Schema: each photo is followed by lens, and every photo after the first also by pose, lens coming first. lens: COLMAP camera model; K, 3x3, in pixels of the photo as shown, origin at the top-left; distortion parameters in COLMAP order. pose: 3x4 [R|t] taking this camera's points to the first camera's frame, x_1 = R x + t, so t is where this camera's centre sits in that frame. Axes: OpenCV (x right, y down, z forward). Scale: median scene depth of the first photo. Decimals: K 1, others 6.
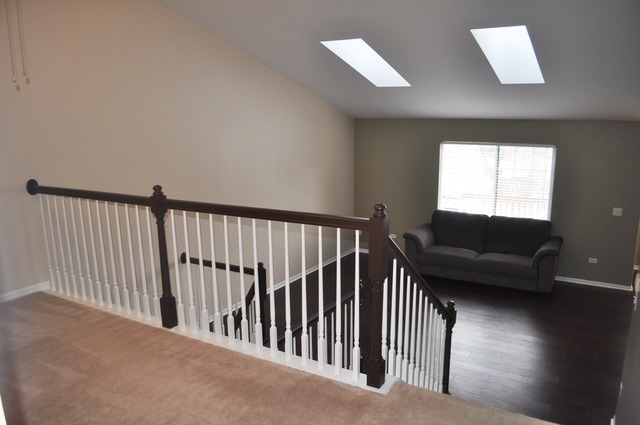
lens RADIAL K [[510.8, 0, 334.6], [0, 510.8, 238.5], [0, 0, 1]] dist [-0.073361, -0.004213]
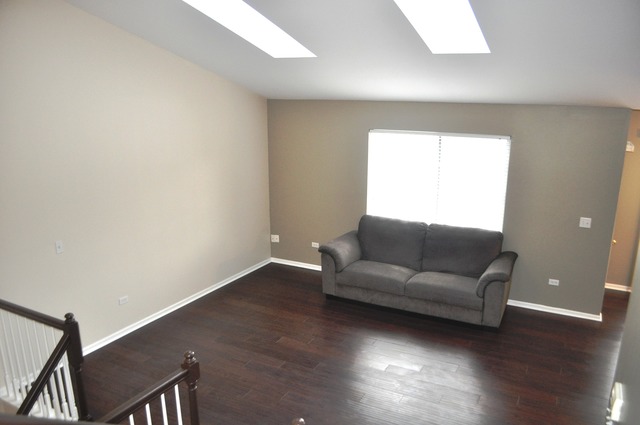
lens RADIAL K [[510.8, 0, 334.6], [0, 510.8, 238.5], [0, 0, 1]] dist [-0.073361, -0.004213]
pose [[0.998540, -0.001889, 0.053980, 0.122271], [0.000036, 0.999412, 0.034299, -0.052380], [-0.054014, -0.034247, 0.997953, 0.217999]]
